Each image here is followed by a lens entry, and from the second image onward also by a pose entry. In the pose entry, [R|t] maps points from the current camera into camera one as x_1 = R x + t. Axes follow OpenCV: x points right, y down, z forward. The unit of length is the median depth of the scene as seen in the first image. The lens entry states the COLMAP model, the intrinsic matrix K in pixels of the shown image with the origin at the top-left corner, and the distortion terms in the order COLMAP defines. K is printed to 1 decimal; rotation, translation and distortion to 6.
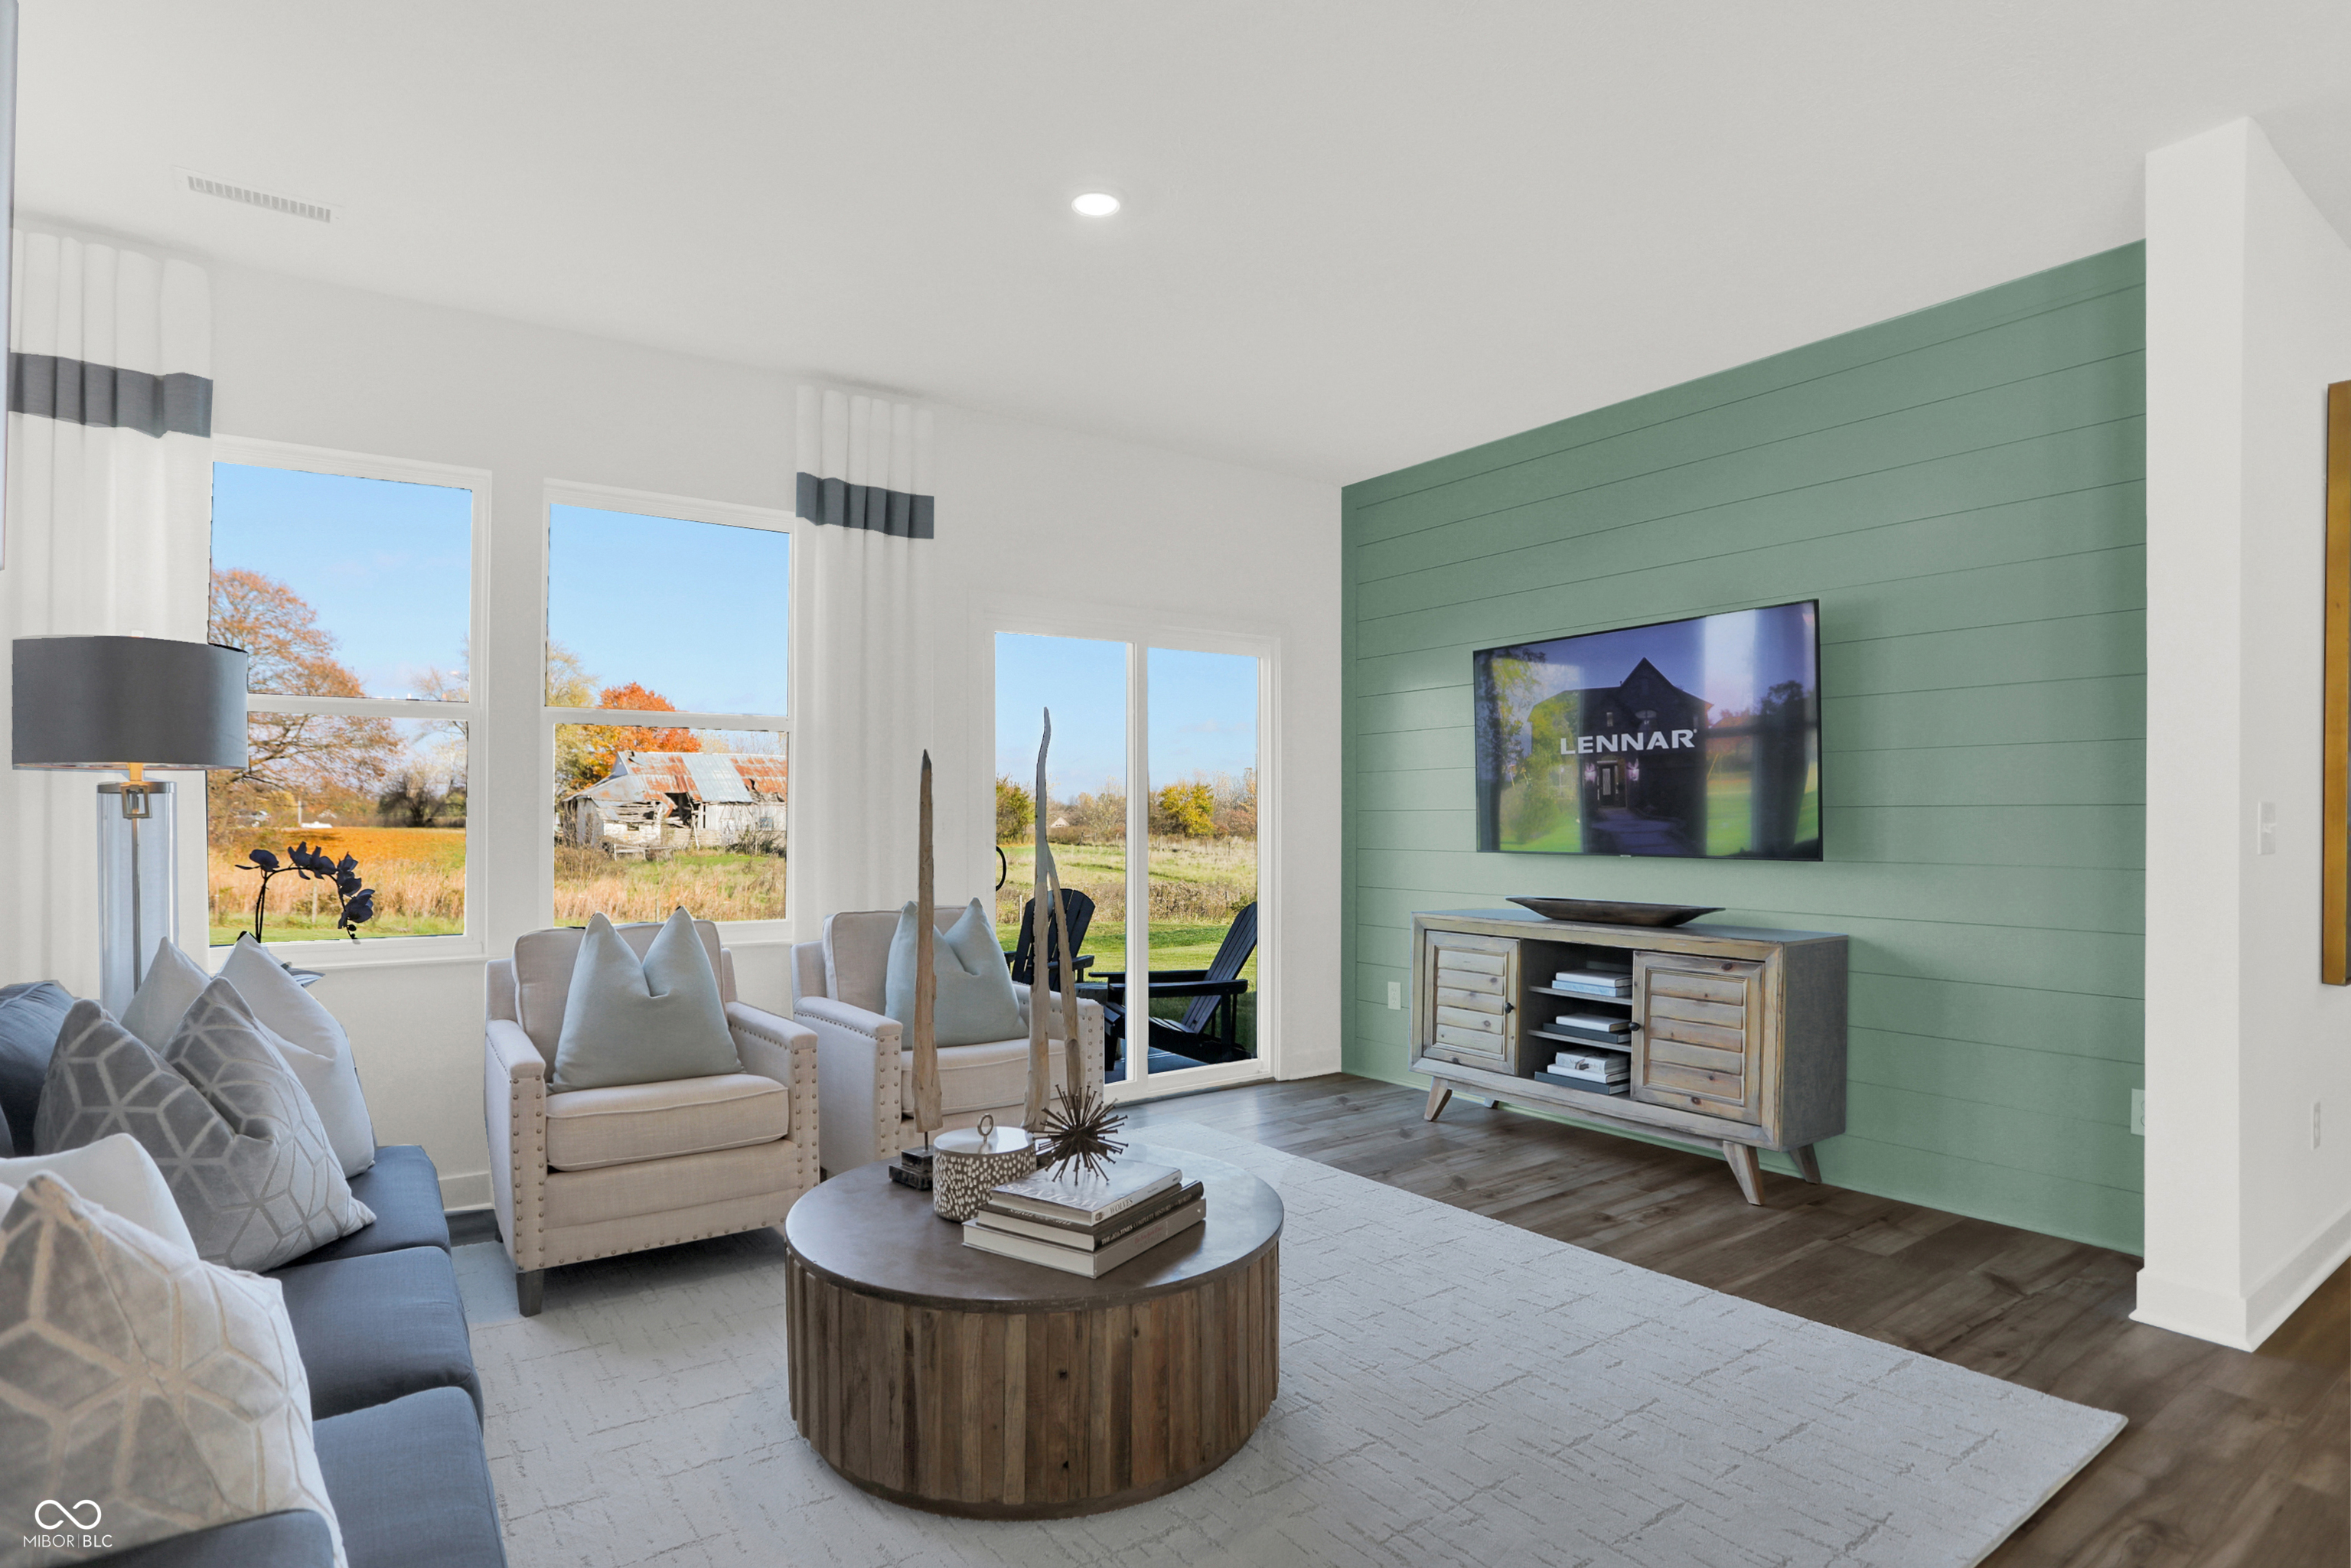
lens RADIAL K [[1217.8, 0, 1151.5], [0, 1217.8, 810.1], [0, 0, 1]] dist [-0.061806, 0.021652]
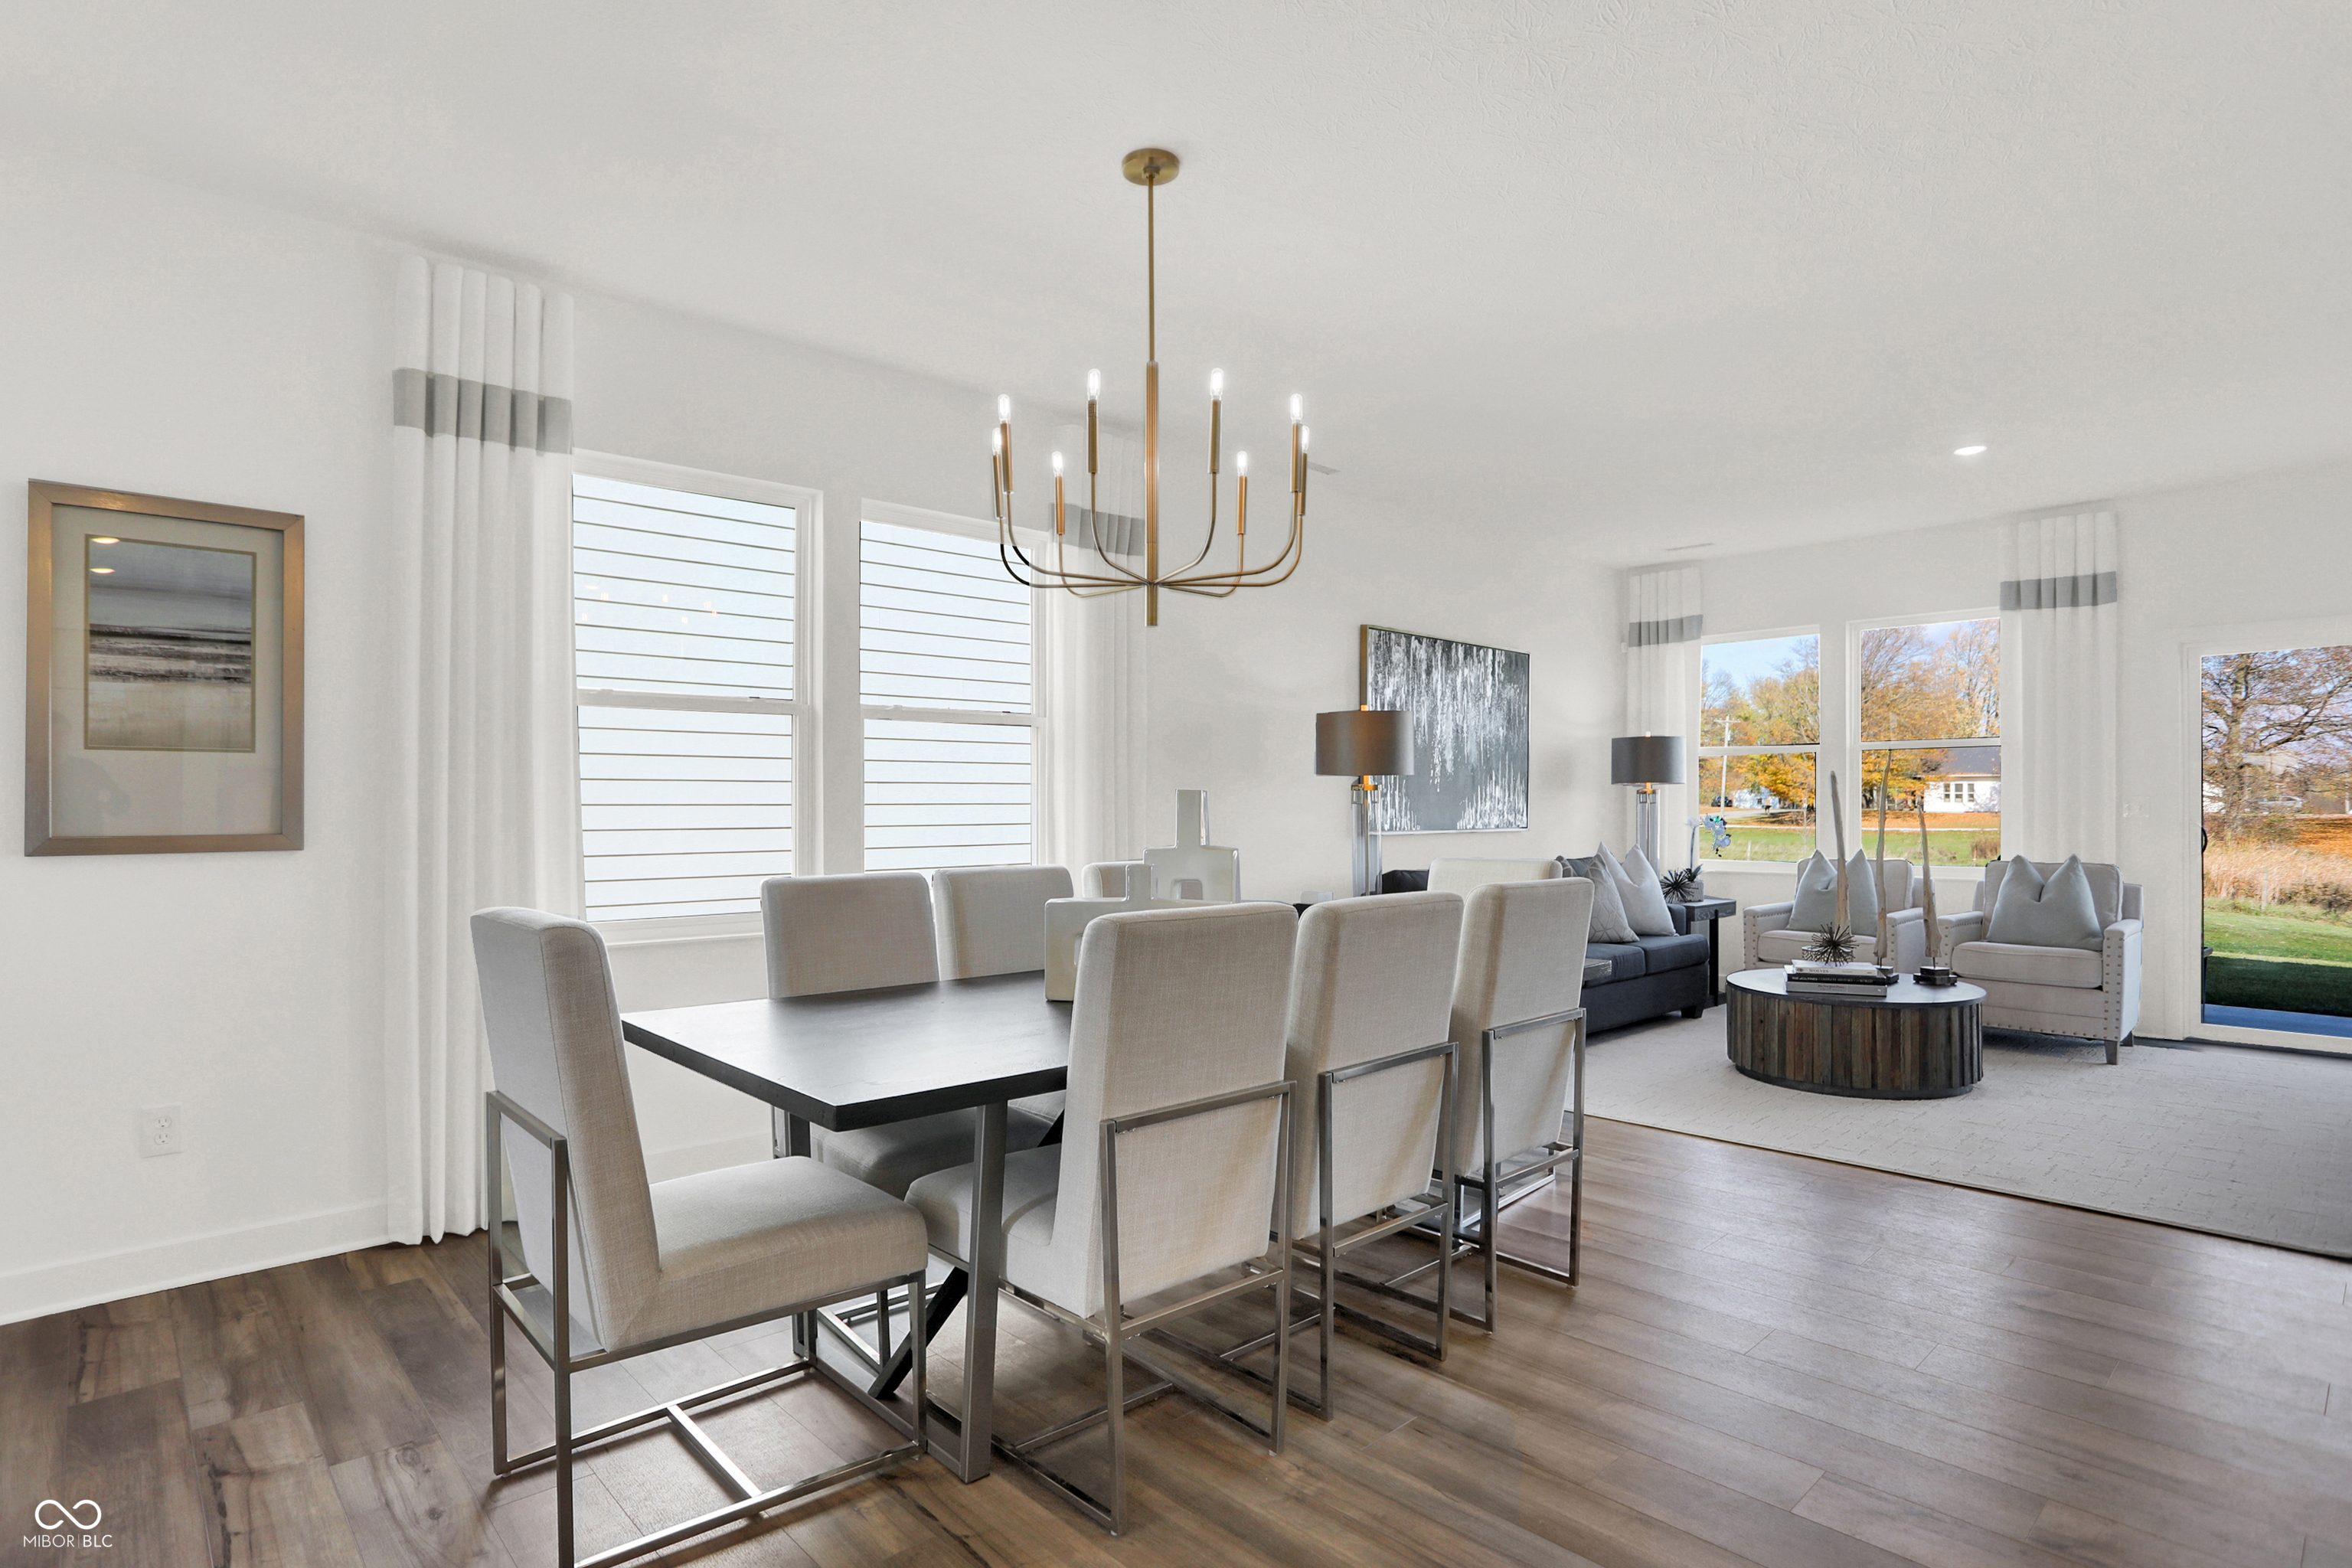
lens RADIAL K [[1218.4, 0, 1160.6], [0, 1218.4, 806.2], [0, 0, 1]] dist [-0.061806, 0.021652]
pose [[0.131622, 0.000894, -0.991300, 1.044540], [0.007603, 0.999969, 0.001911, 0.001804], [0.991271, -0.007789, 0.131611, -0.280070]]
